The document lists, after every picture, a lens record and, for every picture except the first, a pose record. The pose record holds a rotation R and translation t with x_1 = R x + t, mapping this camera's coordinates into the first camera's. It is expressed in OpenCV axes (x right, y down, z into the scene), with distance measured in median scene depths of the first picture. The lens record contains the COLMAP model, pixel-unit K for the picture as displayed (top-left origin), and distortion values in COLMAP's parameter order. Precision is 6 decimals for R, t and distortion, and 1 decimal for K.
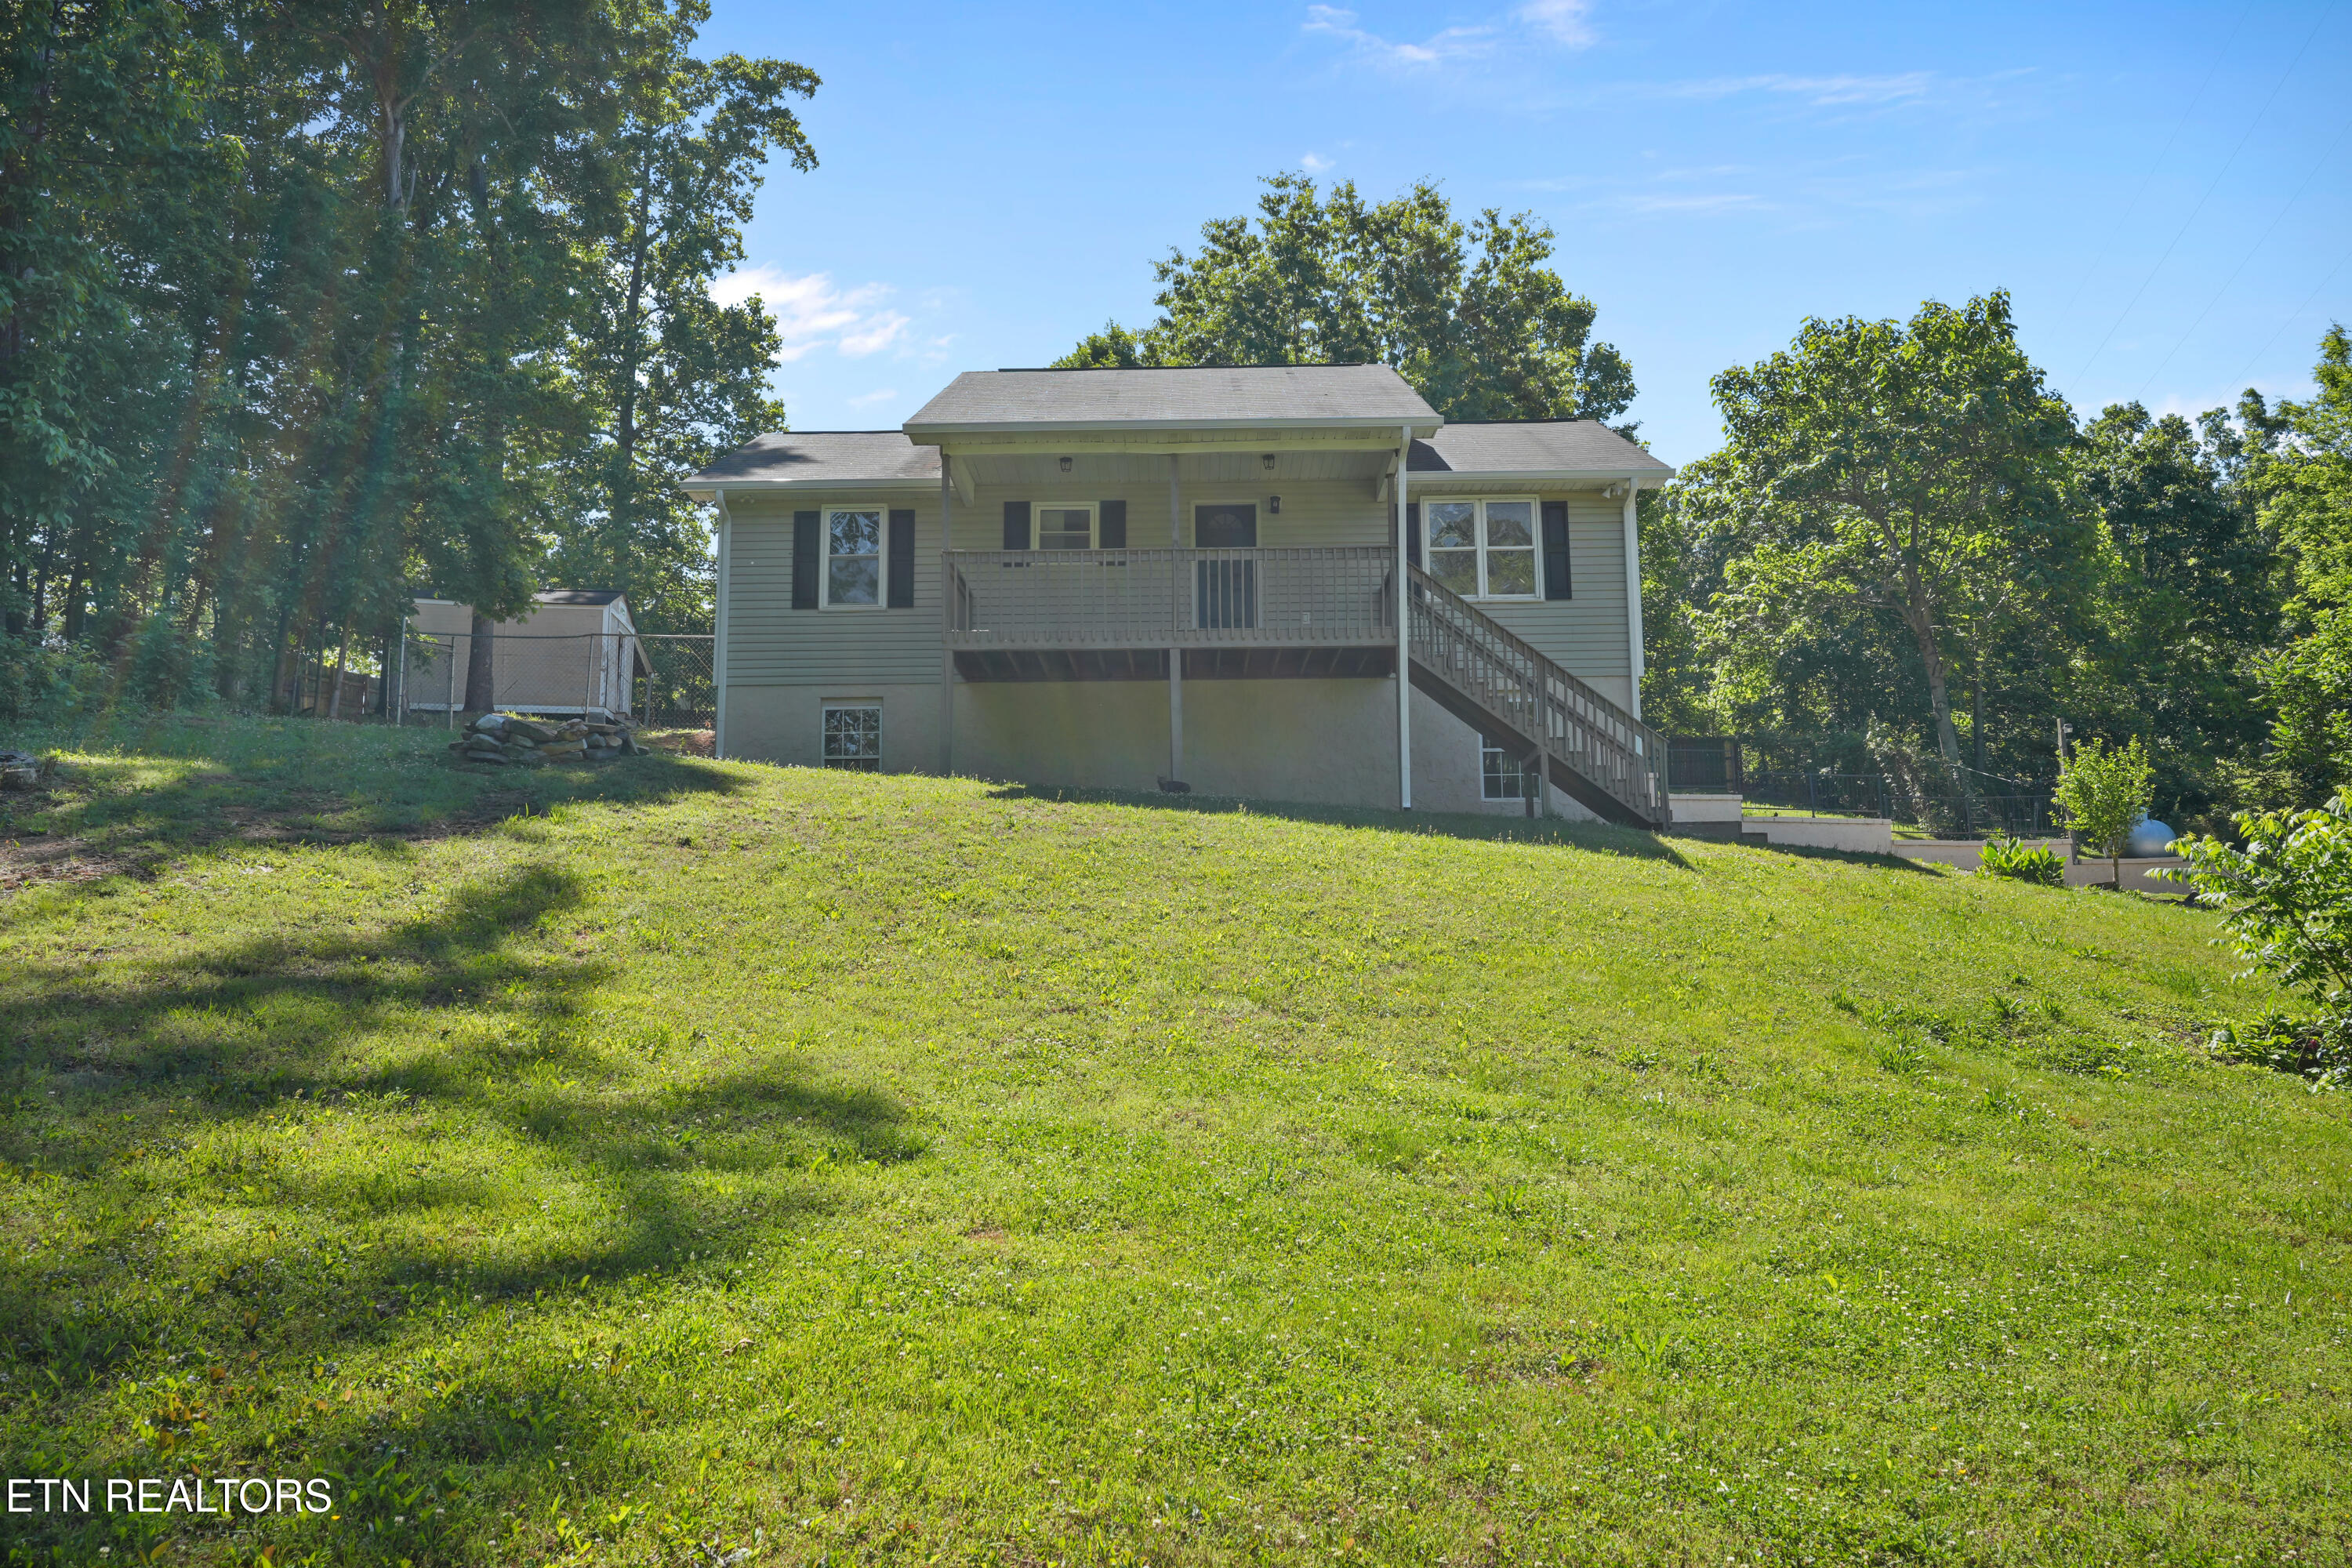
lens RADIAL K [[1824.0, 0, 1176.0], [0, 1824.0, 784.0], [0, 0, 1]] dist [0.001360, 0.001141]
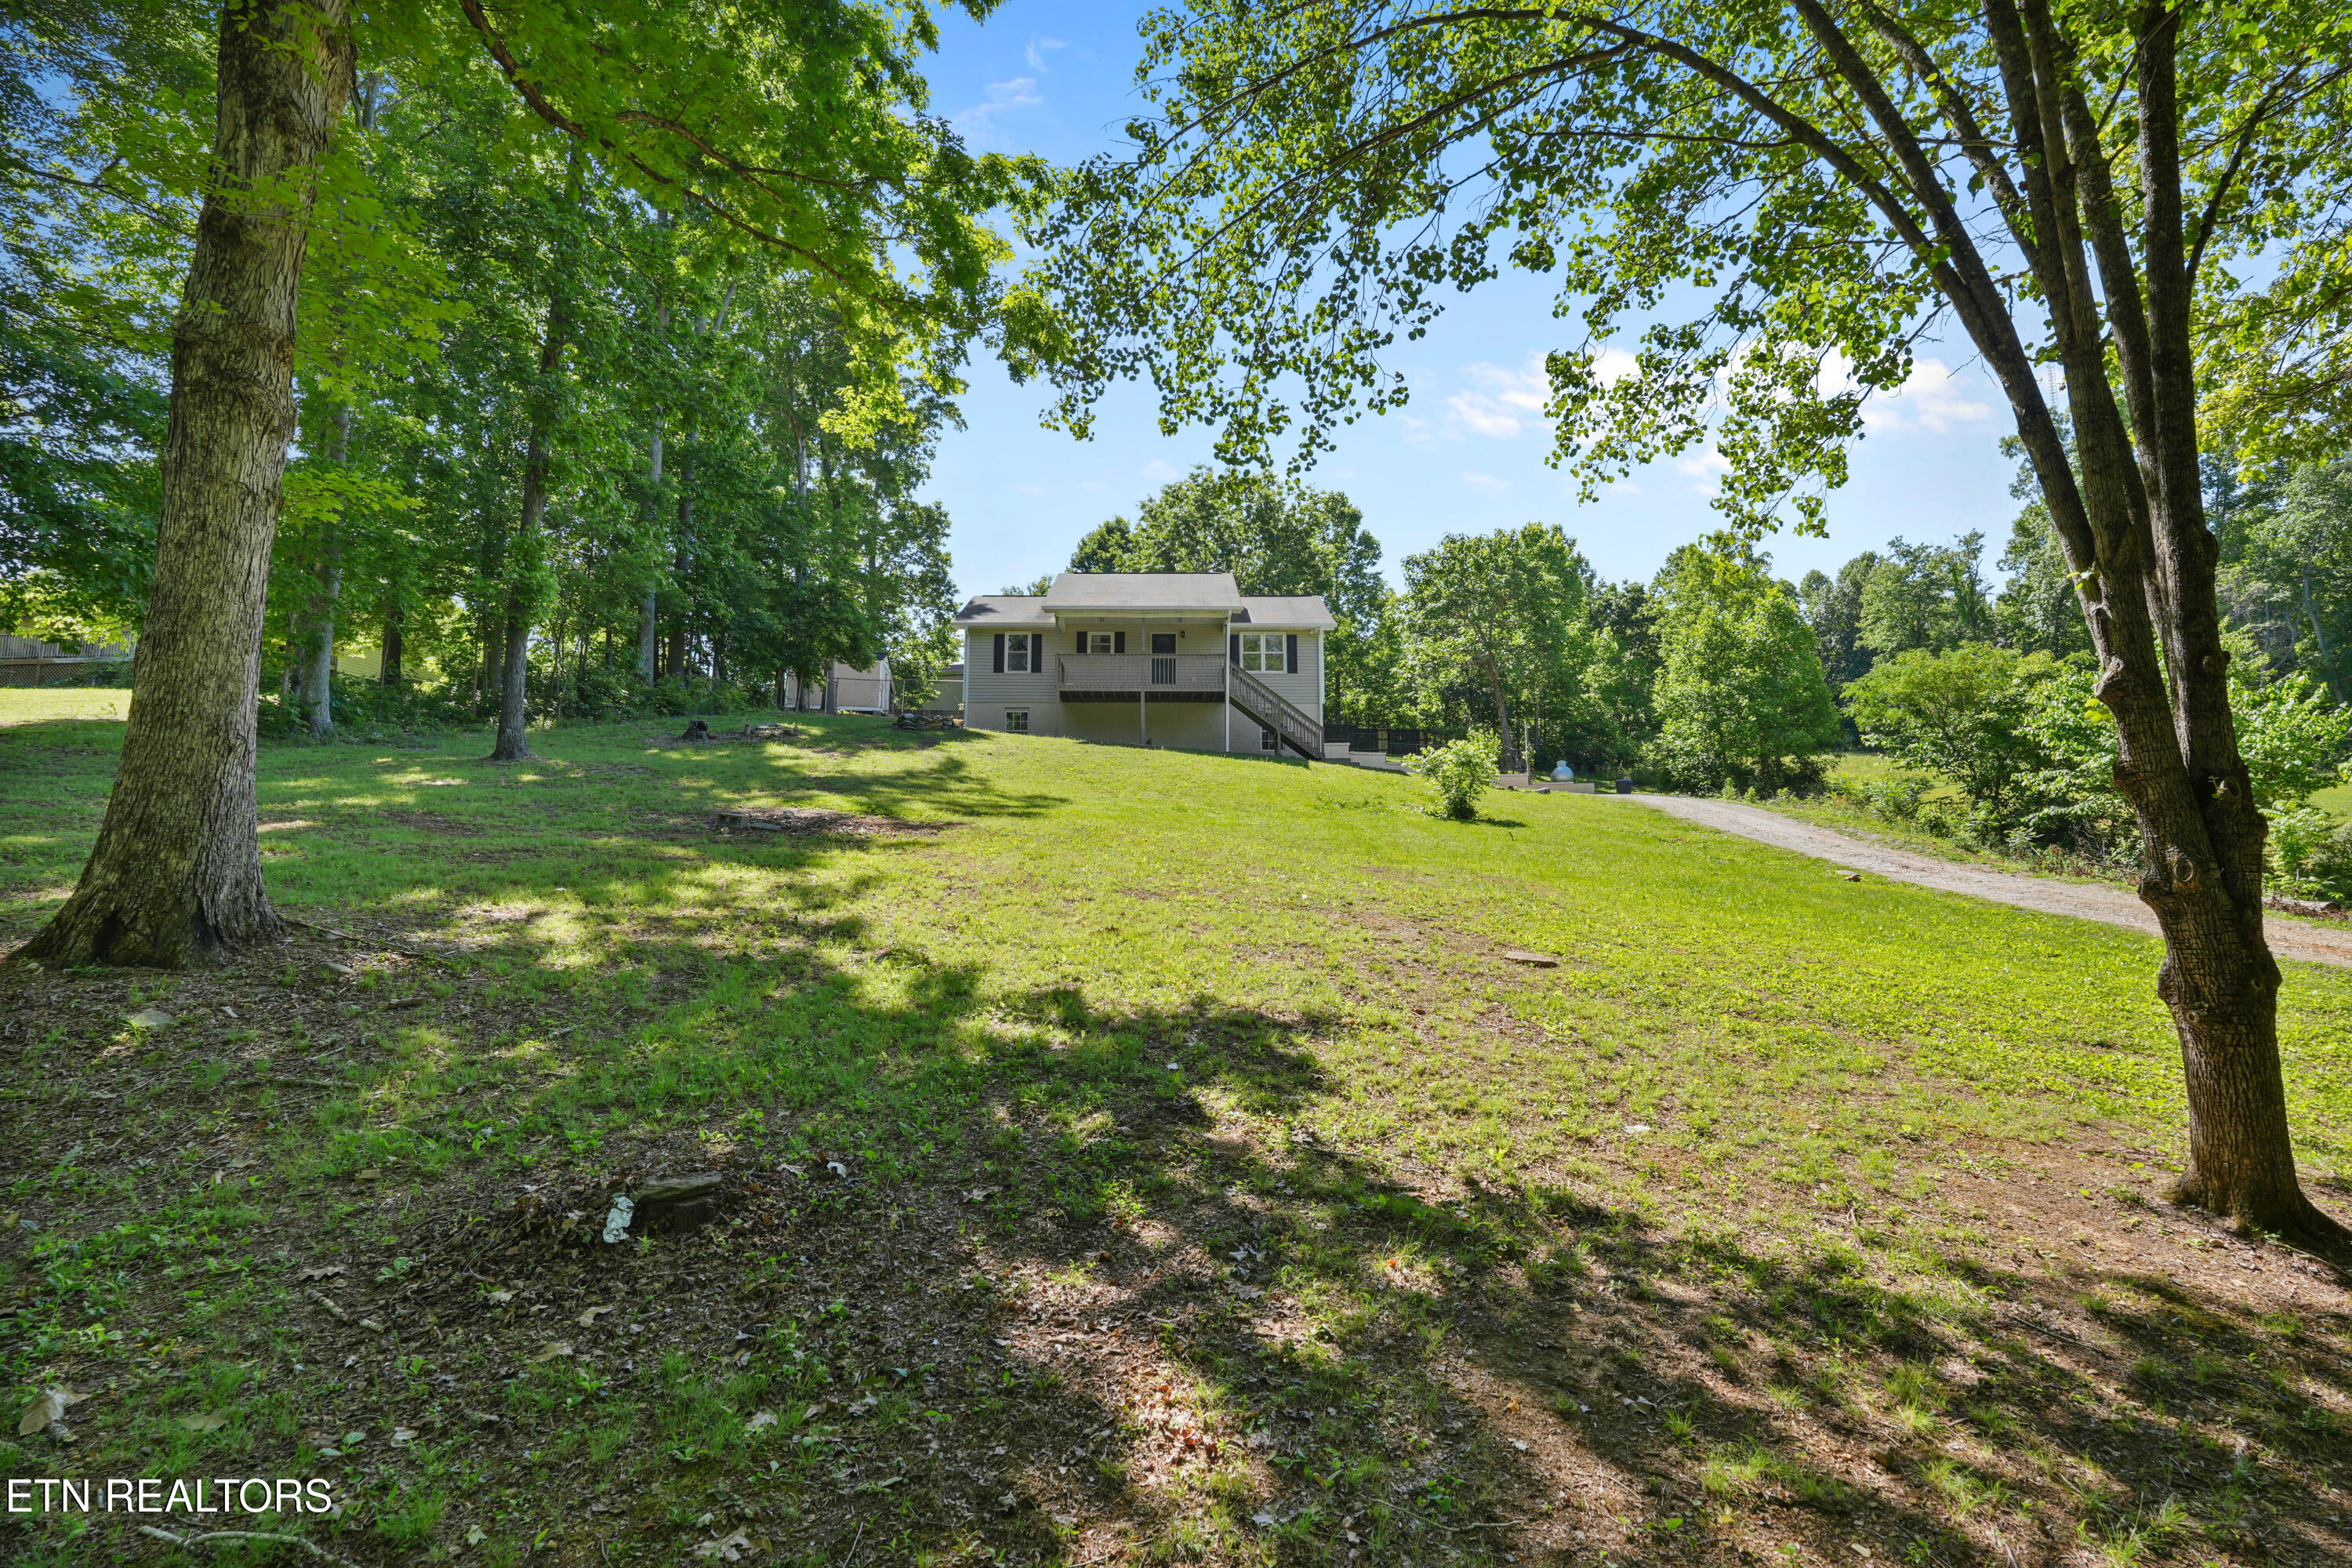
lens RADIAL K [[1182.8, 0, 1176.0], [0, 1182.8, 784.0], [0, 0, 1]] dist [0.001015, -0.000110]
pose [[0.999708, 0.013508, 0.020012, 0.008411], [-0.013938, 0.999671, 0.021514, 0.013124], [-0.019715, -0.021787, 0.999568, -0.404846]]
